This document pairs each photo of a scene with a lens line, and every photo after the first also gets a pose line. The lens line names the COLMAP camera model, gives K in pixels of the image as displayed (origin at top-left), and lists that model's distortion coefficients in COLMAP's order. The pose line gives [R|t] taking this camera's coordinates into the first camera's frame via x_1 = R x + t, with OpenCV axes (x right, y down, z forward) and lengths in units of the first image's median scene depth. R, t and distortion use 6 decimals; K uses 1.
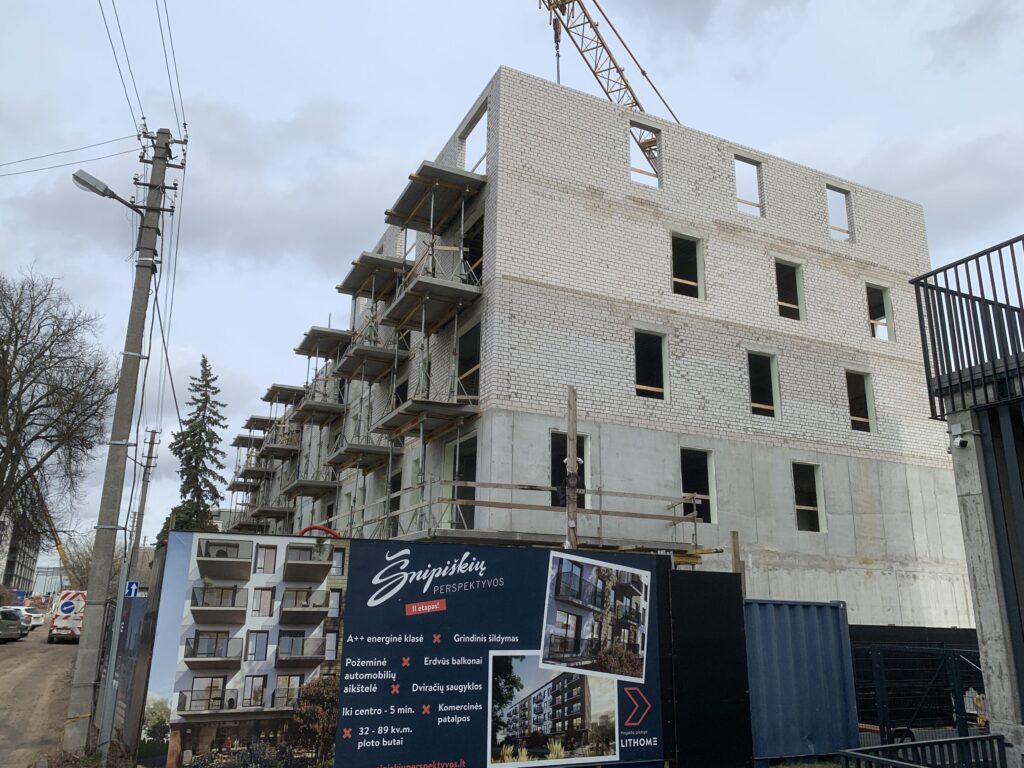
lens RADIAL K [[750.5, 0, 512.0], [0, 750.5, 384.0], [0, 0, 1]] dist [-0.031631, 0.008942]
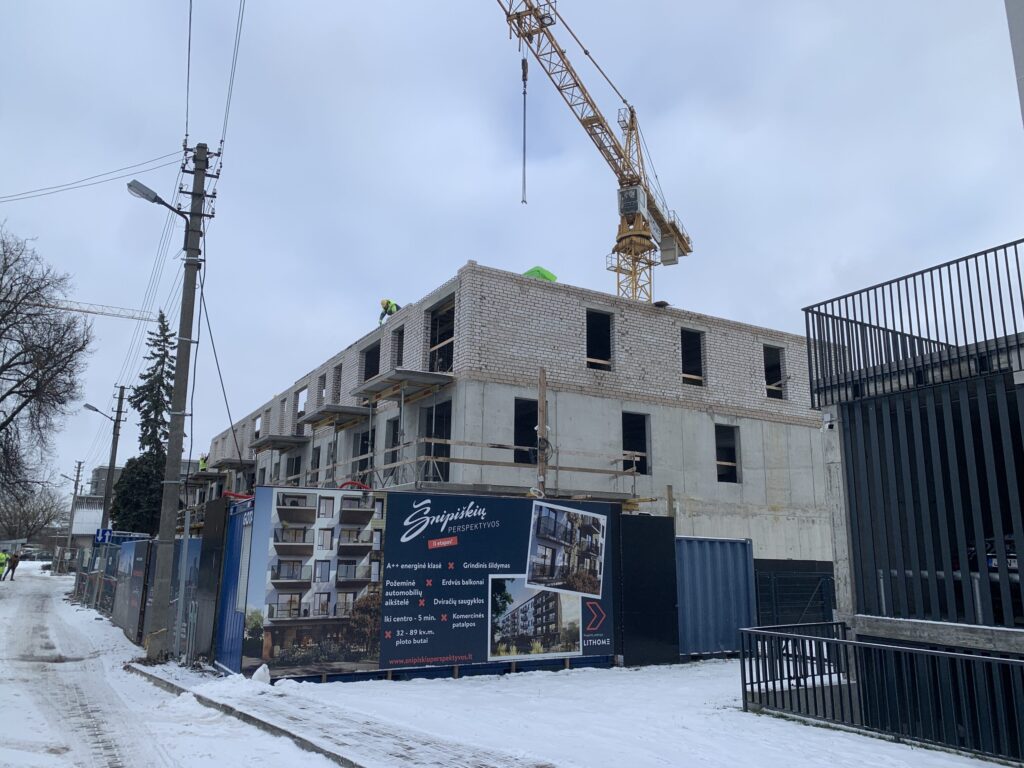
lens RADIAL K [[750.5, 0, 512.0], [0, 750.5, 384.0], [0, 0, 1]] dist [-0.031631, 0.008942]
pose [[0.995878, 0.012453, 0.089842, -0.105784], [-0.018436, 0.997645, 0.066066, -0.066068], [-0.088808, -0.067450, 0.993762, -0.285325]]
